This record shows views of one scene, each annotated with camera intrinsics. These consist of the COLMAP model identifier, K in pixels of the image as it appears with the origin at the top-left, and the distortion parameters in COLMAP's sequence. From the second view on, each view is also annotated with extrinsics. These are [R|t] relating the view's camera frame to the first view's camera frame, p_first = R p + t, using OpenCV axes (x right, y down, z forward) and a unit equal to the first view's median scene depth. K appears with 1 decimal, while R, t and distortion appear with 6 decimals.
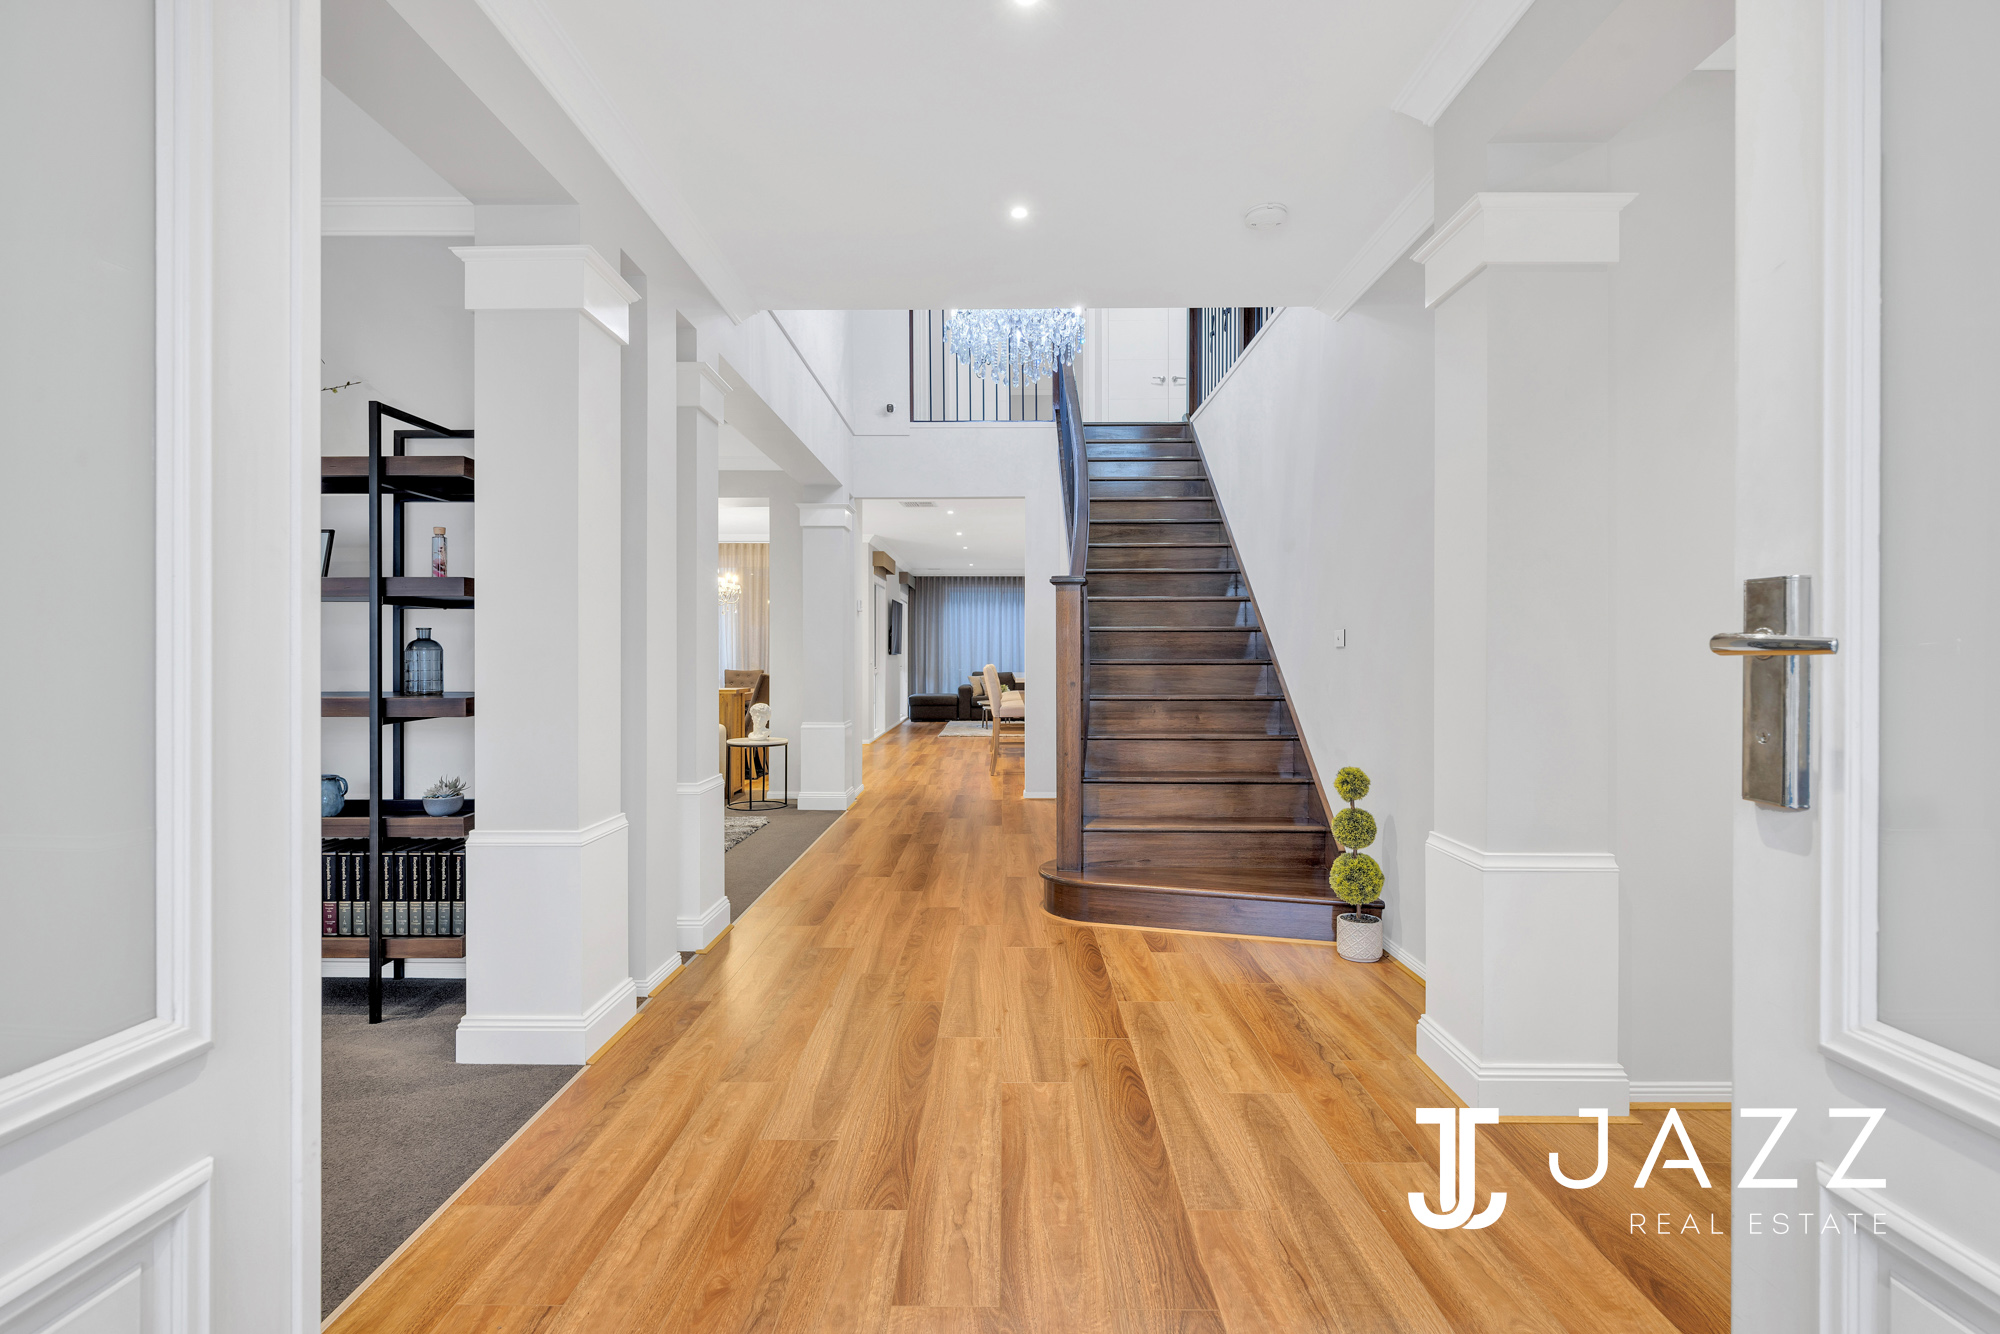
lens RADIAL K [[897.9, 0, 996.6], [0, 897.9, 665.4], [0, 0, 1]] dist [0.000066, -0.000054]
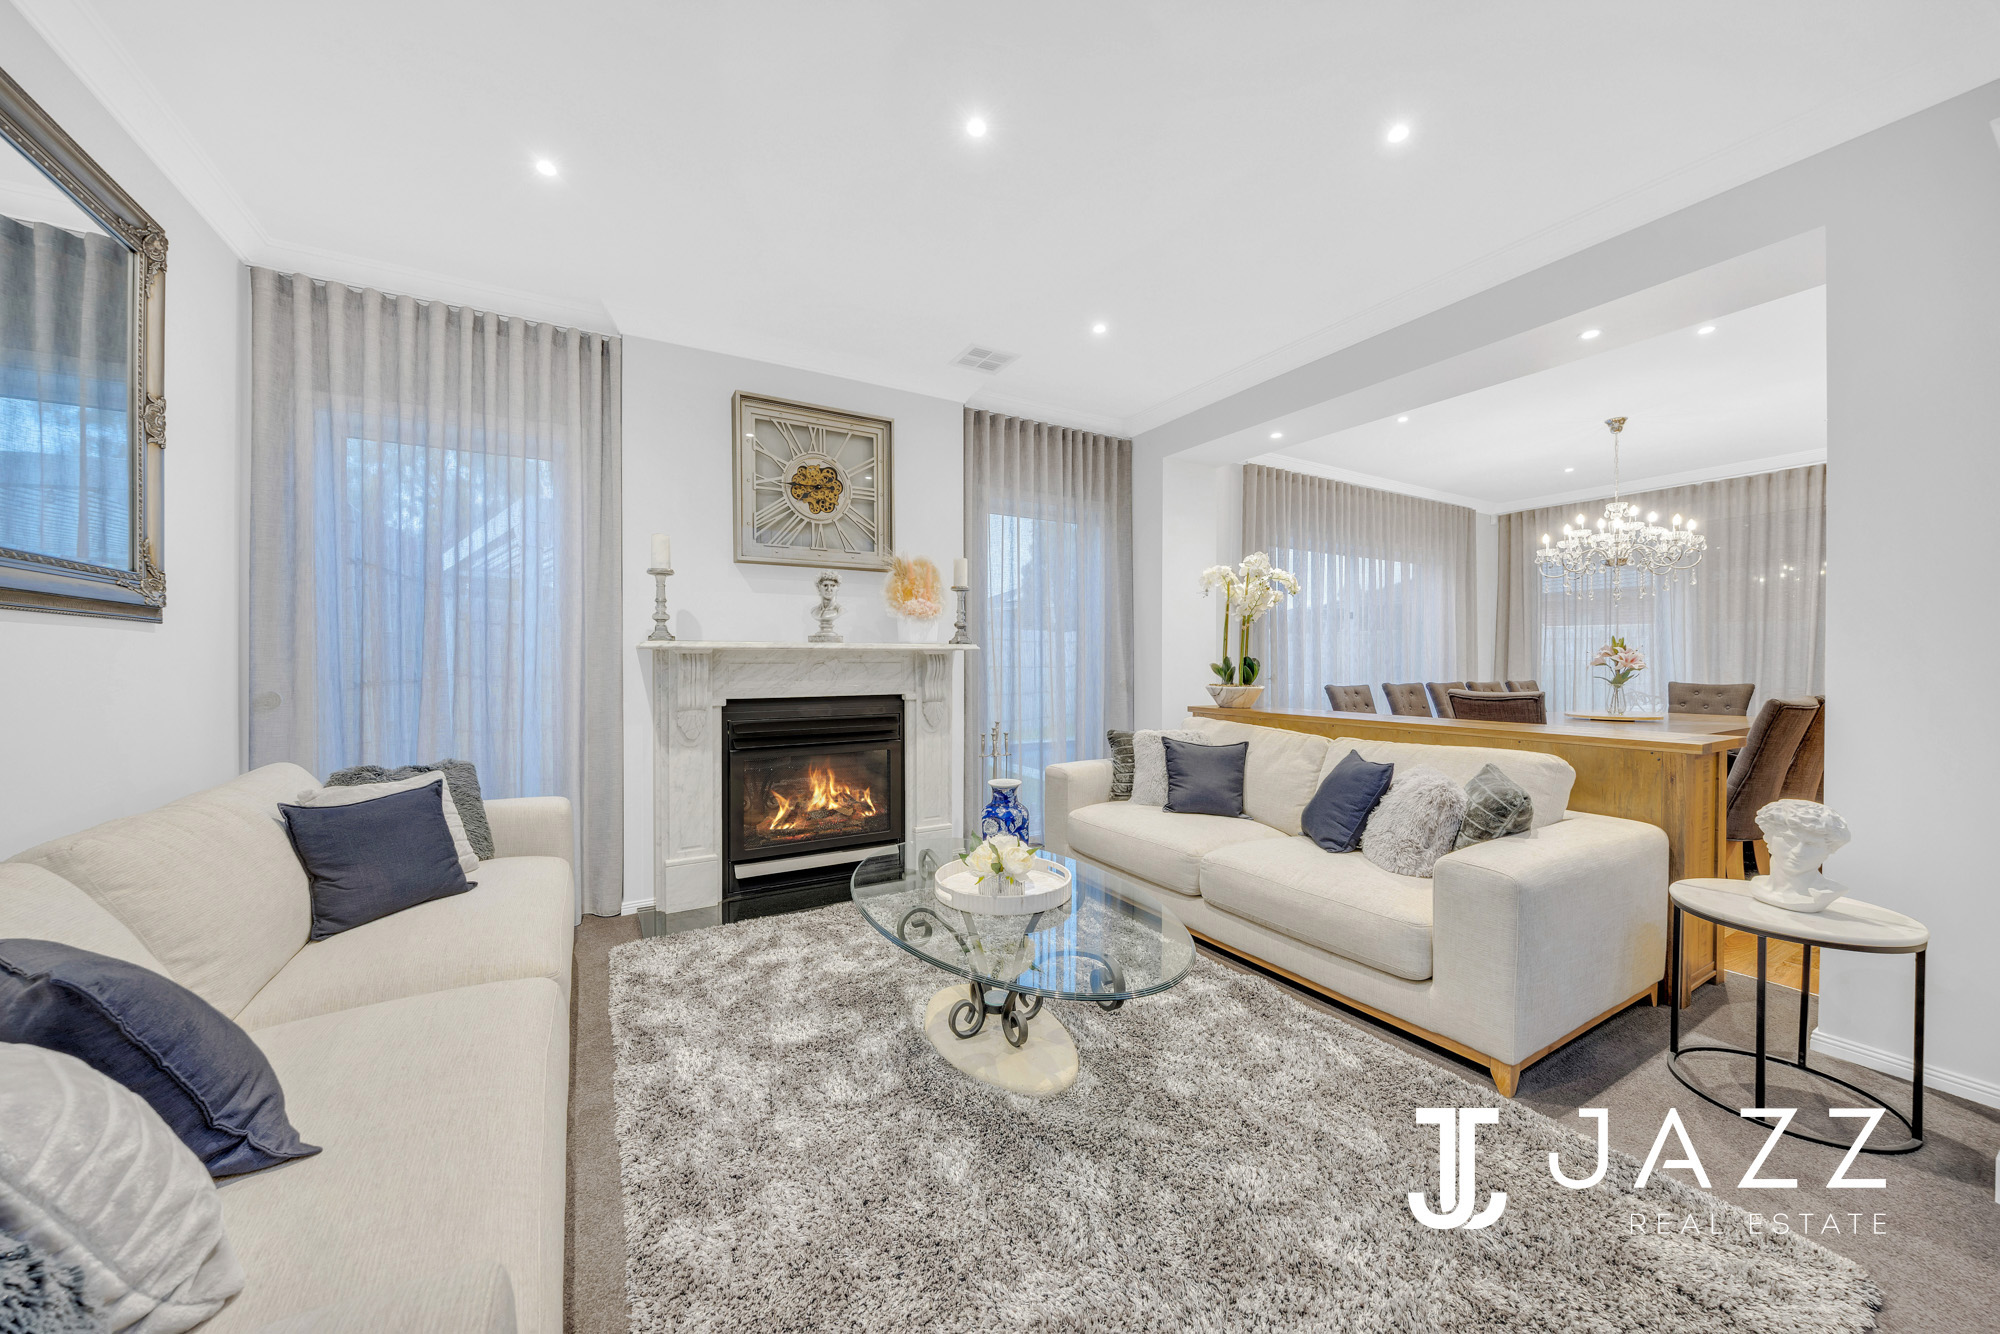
lens RADIAL K [[693.6, 0, 993.2], [0, 693.6, 664.4], [0, 0, 1]] dist [0.016029, -0.000088]
pose [[0.487481, -0.002407, -0.873130, -0.327012], [-0.000065, 0.999996, -0.002793, -0.025048], [0.873134, 0.001418, 0.487479, 1.104620]]
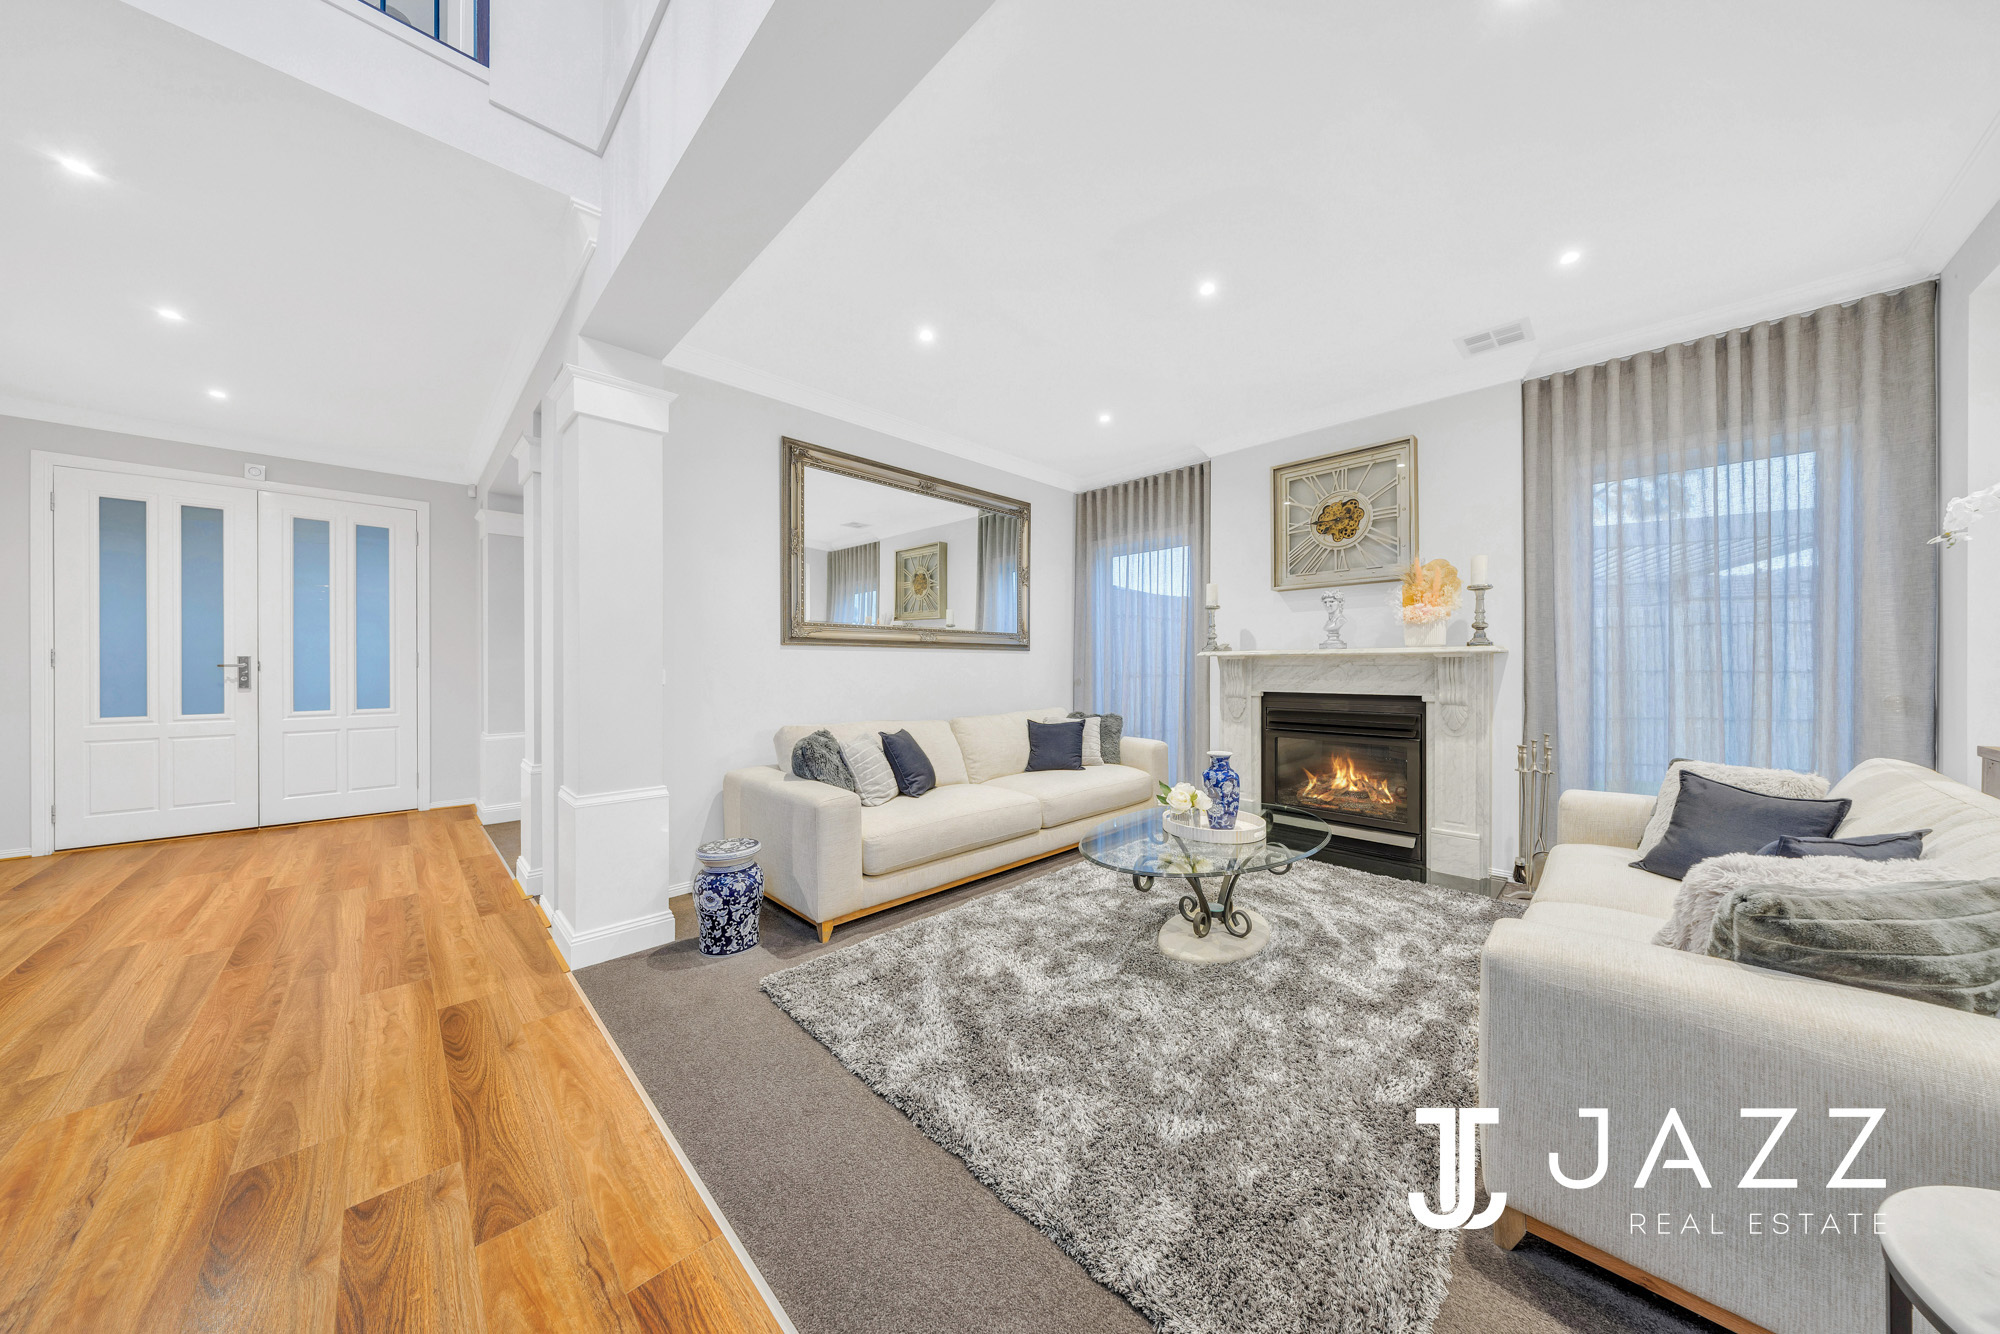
lens RADIAL K [[621.1, 0, 992.1], [0, 621.1, 670.5], [0, 0, 1]] dist [-0.006690, 0.000137]
pose [[-0.713935, -0.007839, -0.700168, -0.157951], [-0.012624, 0.999919, 0.001676, -0.017188], [0.700098, 0.010035, -0.713976, 1.690579]]
